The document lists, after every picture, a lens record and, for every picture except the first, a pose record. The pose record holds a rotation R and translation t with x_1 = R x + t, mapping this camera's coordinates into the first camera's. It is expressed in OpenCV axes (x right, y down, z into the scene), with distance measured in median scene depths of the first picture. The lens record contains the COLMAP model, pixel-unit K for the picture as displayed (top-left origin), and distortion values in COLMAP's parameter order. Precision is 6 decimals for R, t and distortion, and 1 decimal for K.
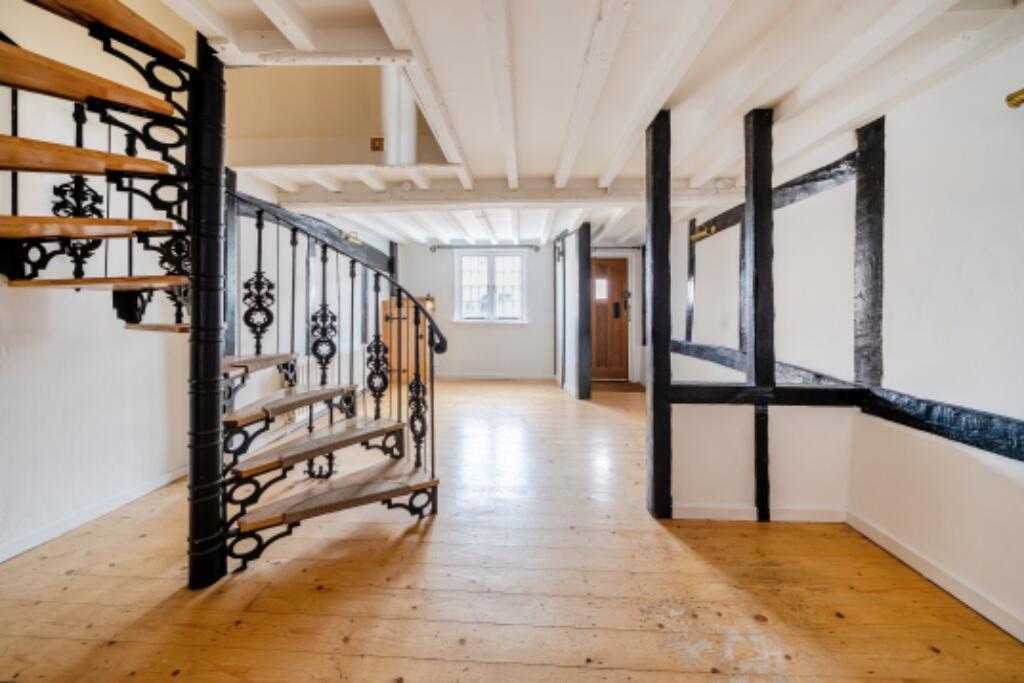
lens RADIAL K [[358.0, 0, 510.6], [0, 358.0, 317.9], [0, 0, 1]] dist [0.000106, -0.000006]
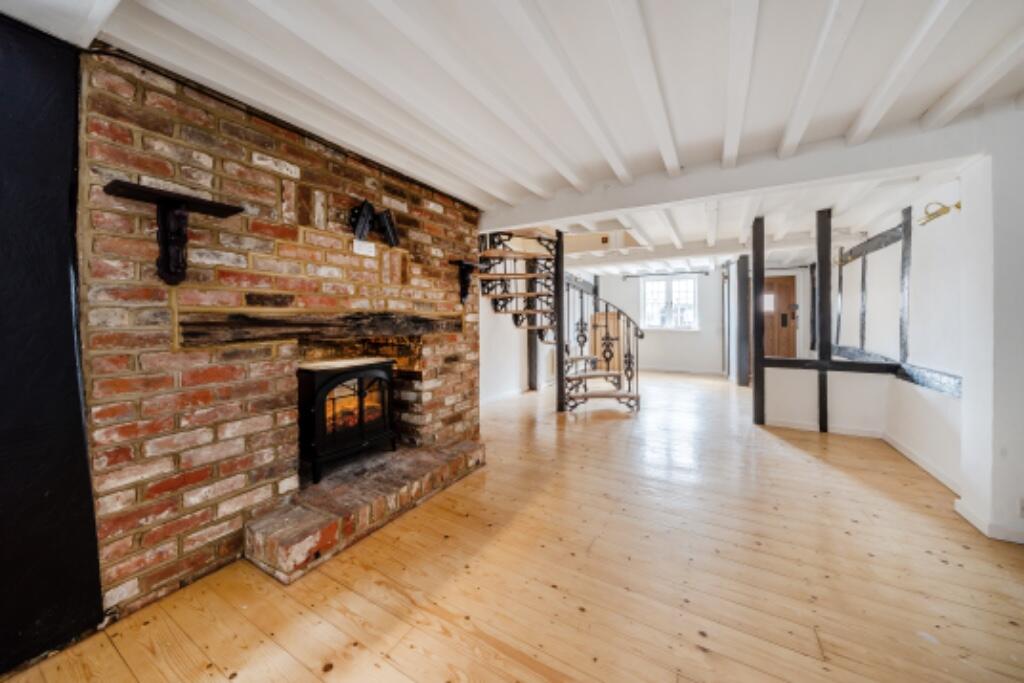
lens RADIAL K [[358.0, 0, 510.6], [0, 358.0, 317.9], [0, 0, 1]] dist [0.000106, -0.000006]
pose [[0.886307, -0.009705, -0.462997, 0.102712], [-0.005091, 0.999516, -0.030696, 0.030033], [0.463070, 0.029563, 0.885828, -1.149607]]
